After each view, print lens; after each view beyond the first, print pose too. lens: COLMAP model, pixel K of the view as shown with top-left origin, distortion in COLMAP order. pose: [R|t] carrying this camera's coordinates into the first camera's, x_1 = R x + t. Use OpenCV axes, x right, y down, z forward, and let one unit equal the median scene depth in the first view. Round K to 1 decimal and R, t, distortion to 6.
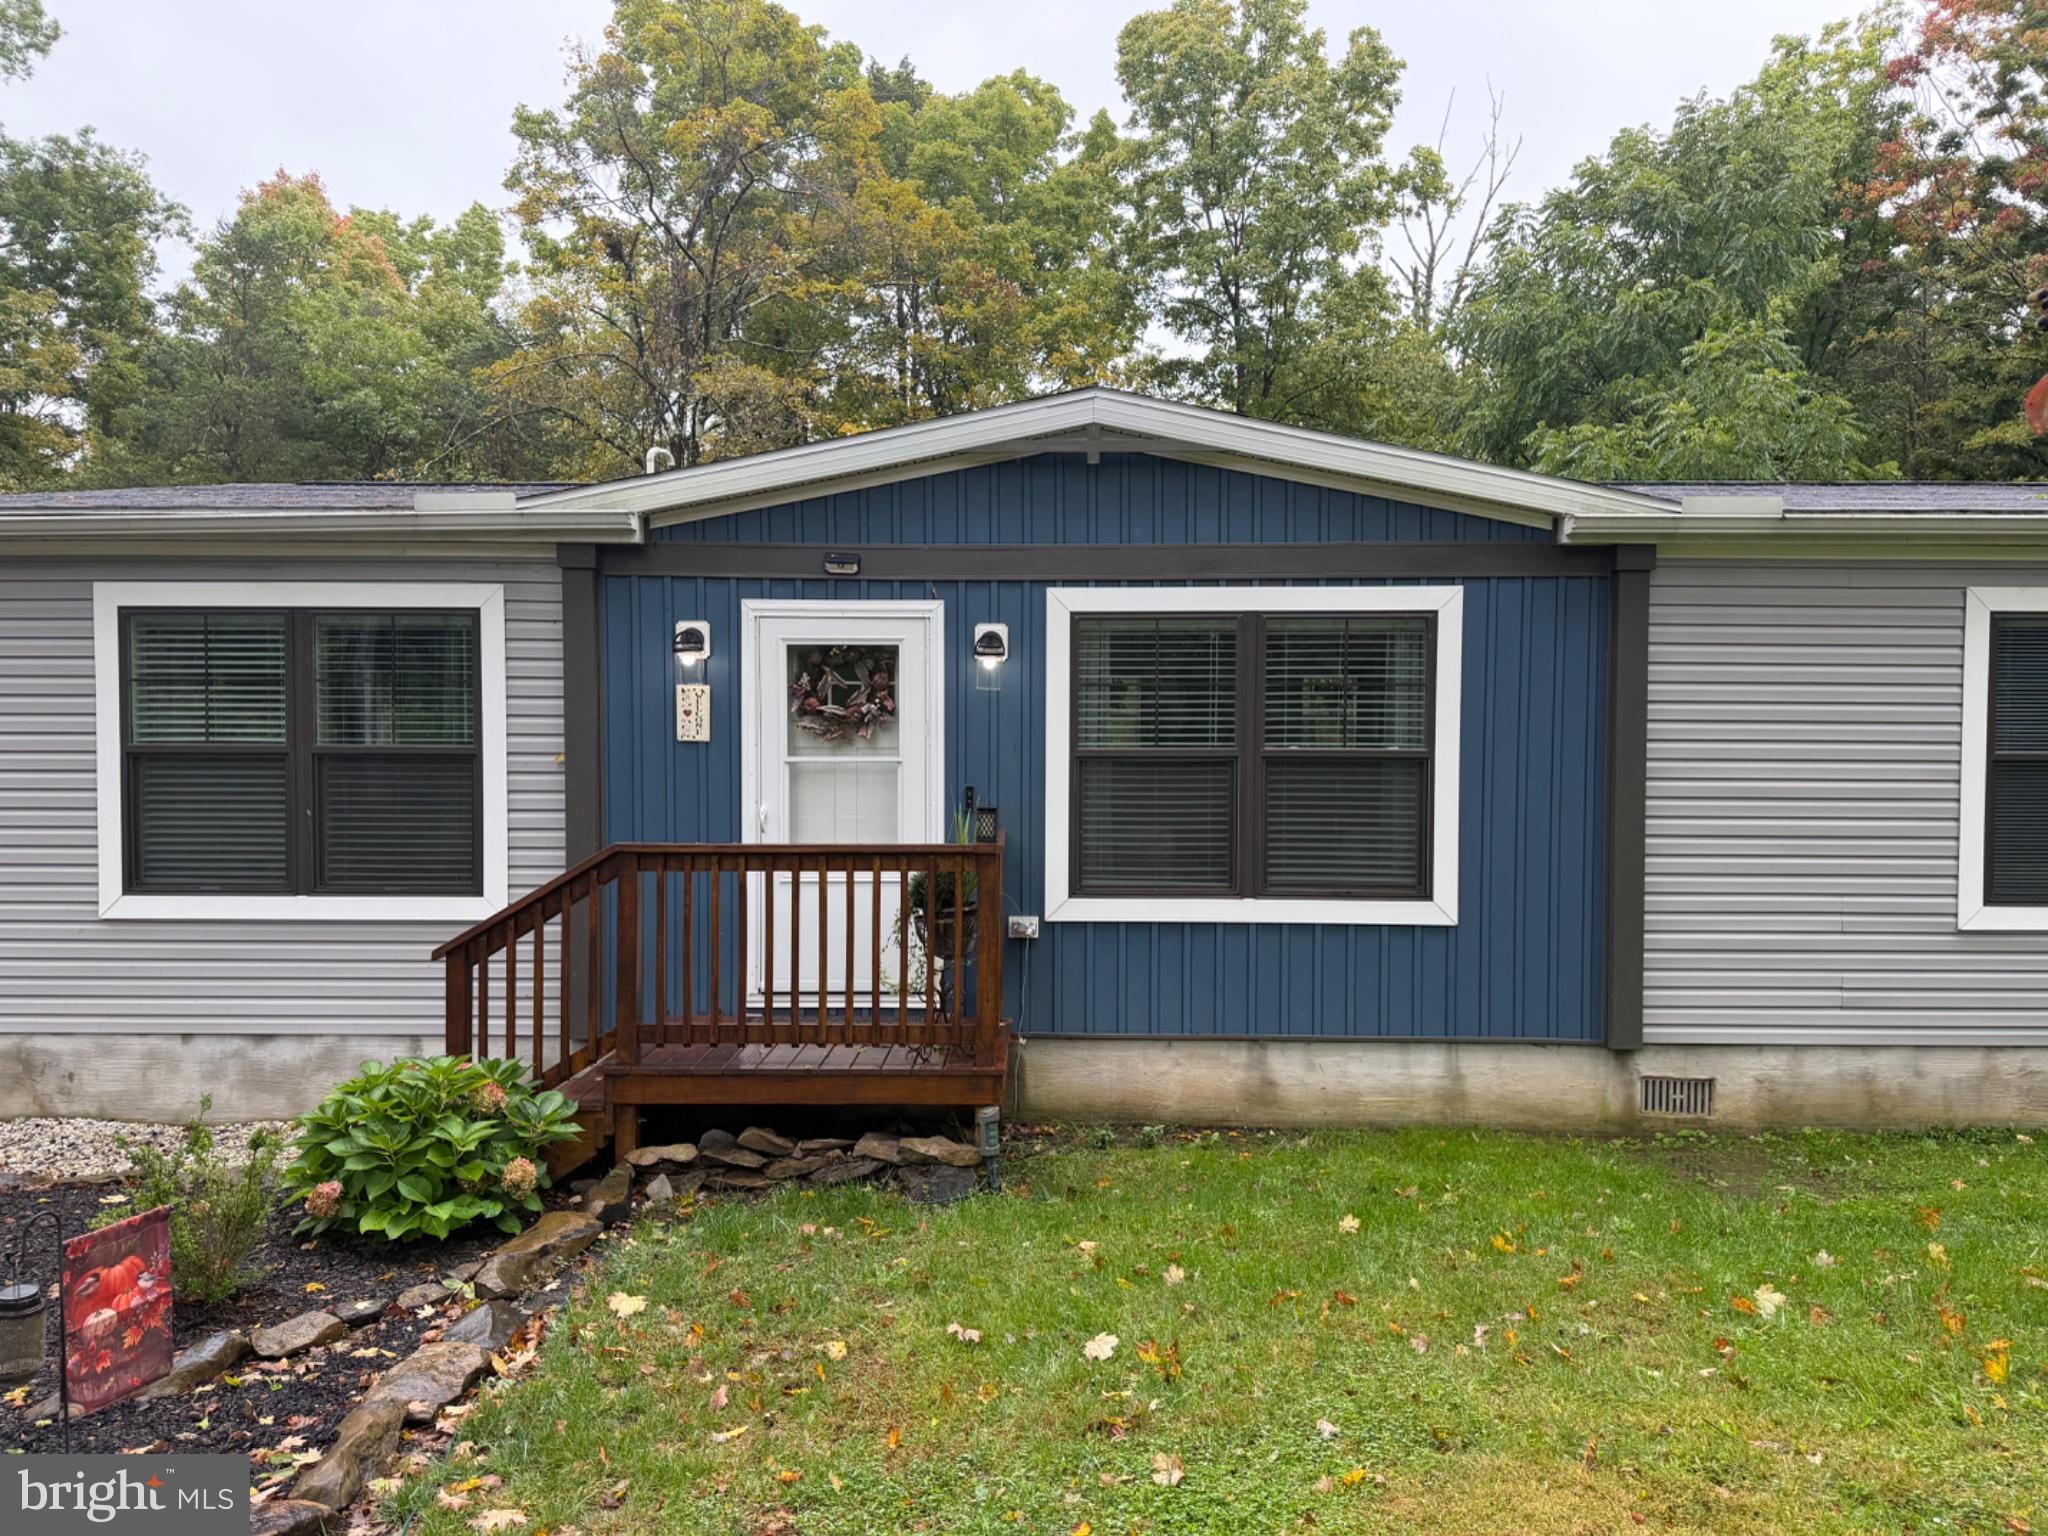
lens RADIAL K [[1474.5, 0, 1025.3], [0, 1474.5, 788.0], [0, 0, 1]] dist [0.077394, -0.110545]
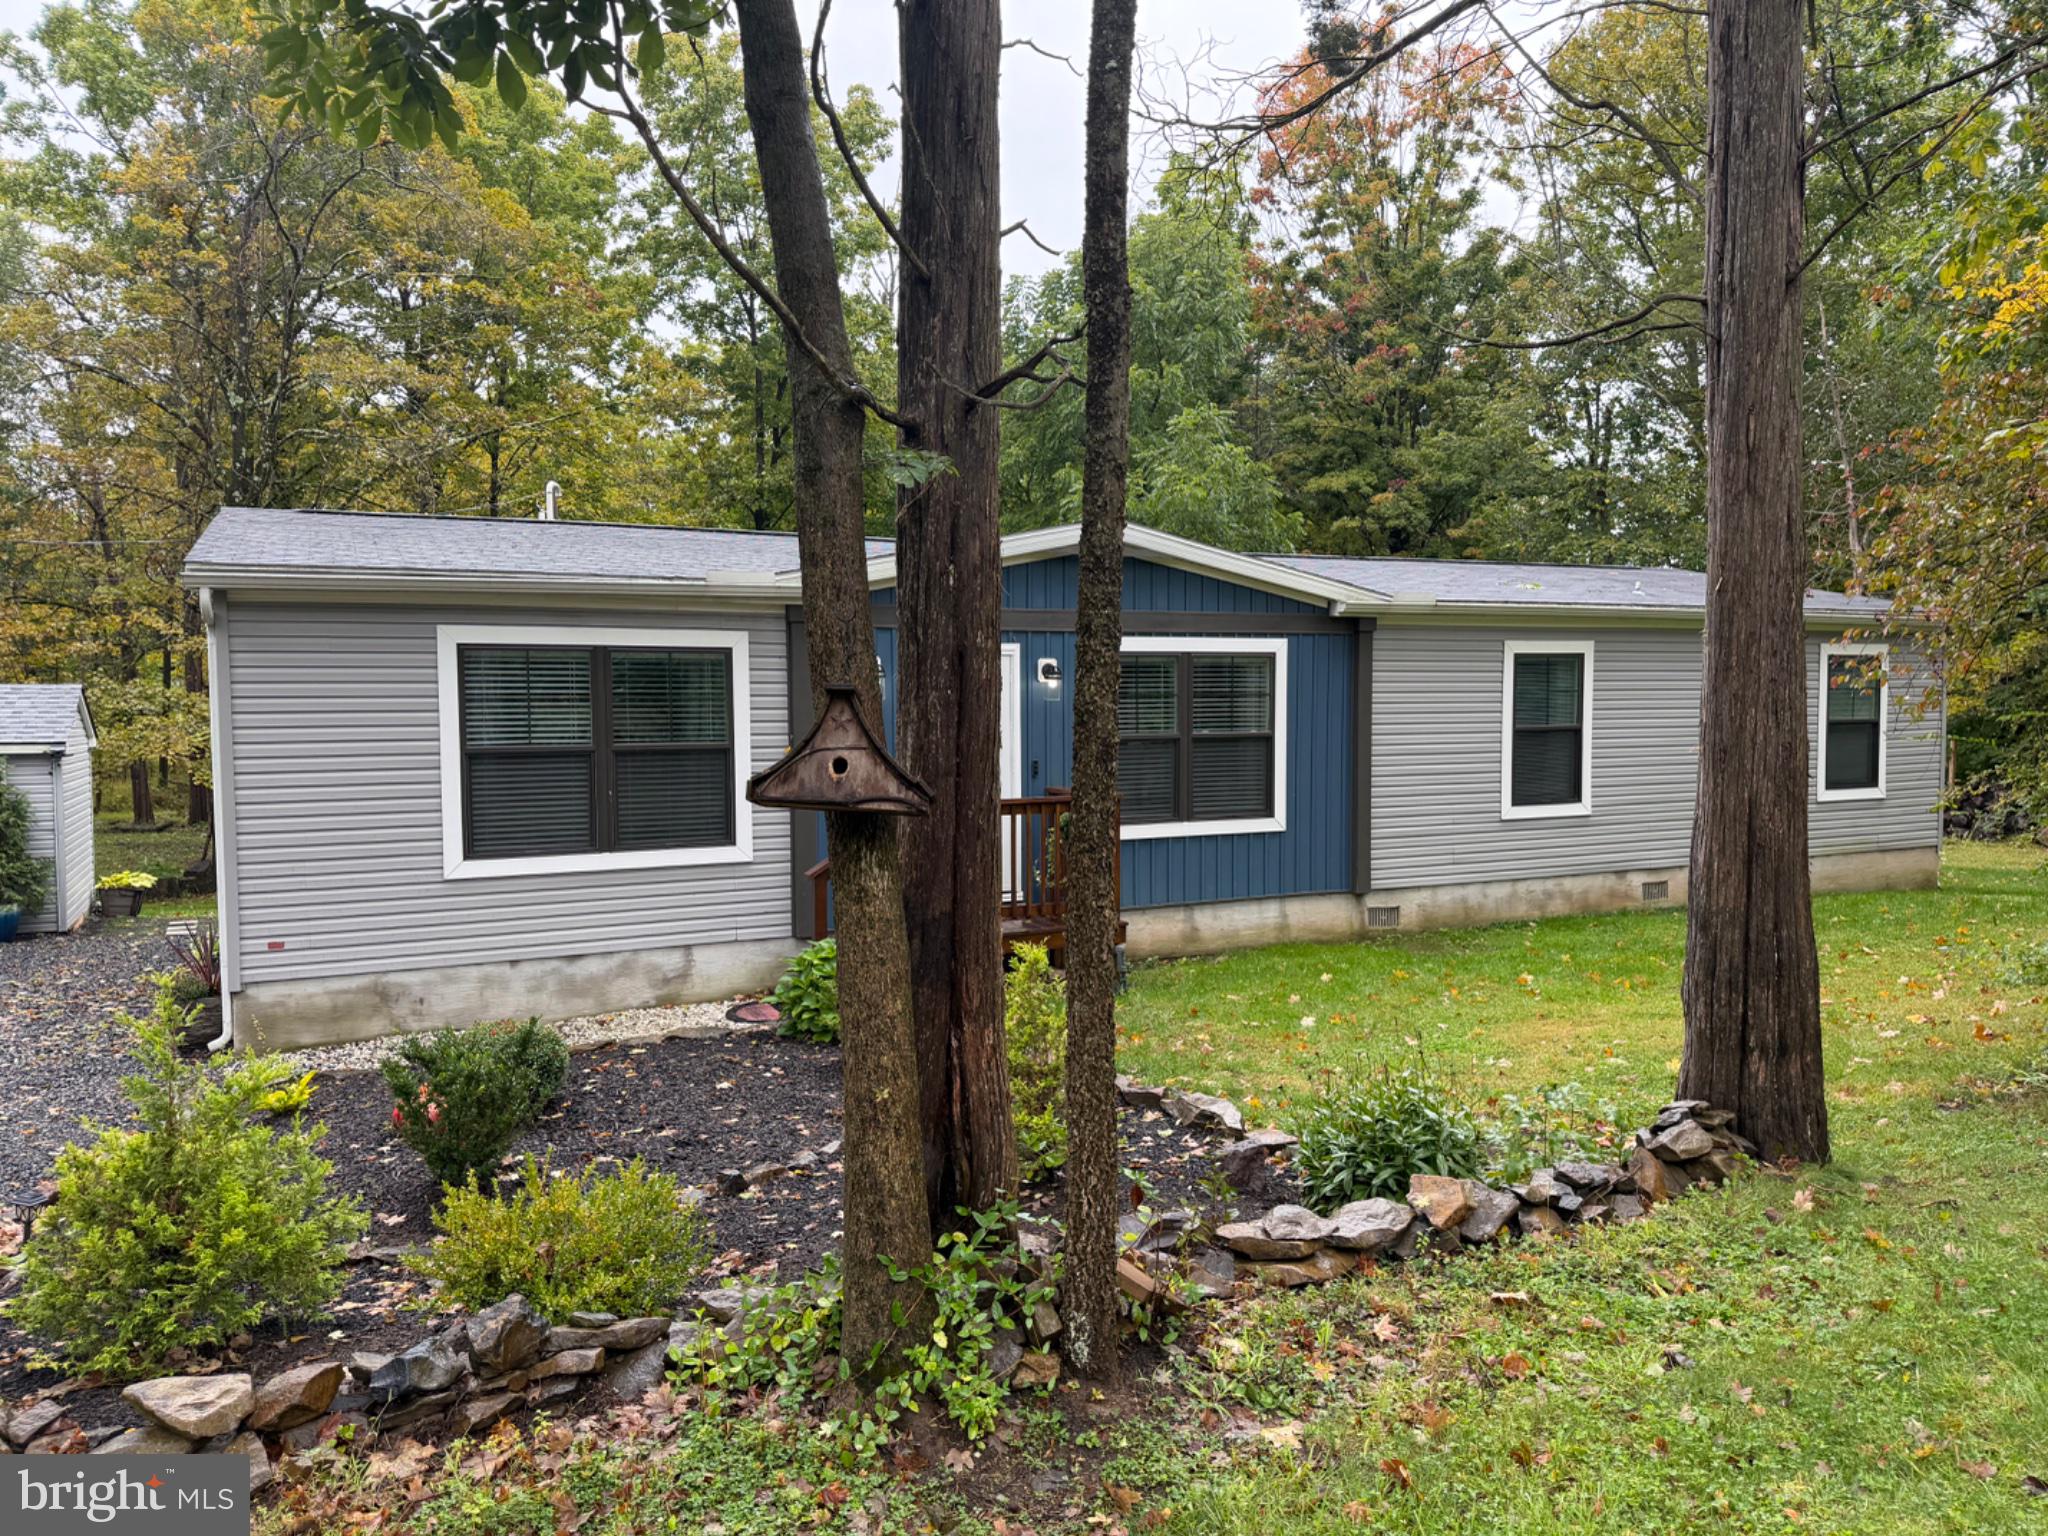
lens RADIAL K [[1483.1, 0, 1056.8], [0, 1483.1, 765.2], [0, 0, 1]] dist [0.124006, -0.001542]
pose [[0.886539, -0.031269, 0.461596, -0.762180], [0.023696, 0.999473, 0.022196, -0.030909], [-0.462046, -0.008740, 0.886813, -0.441336]]
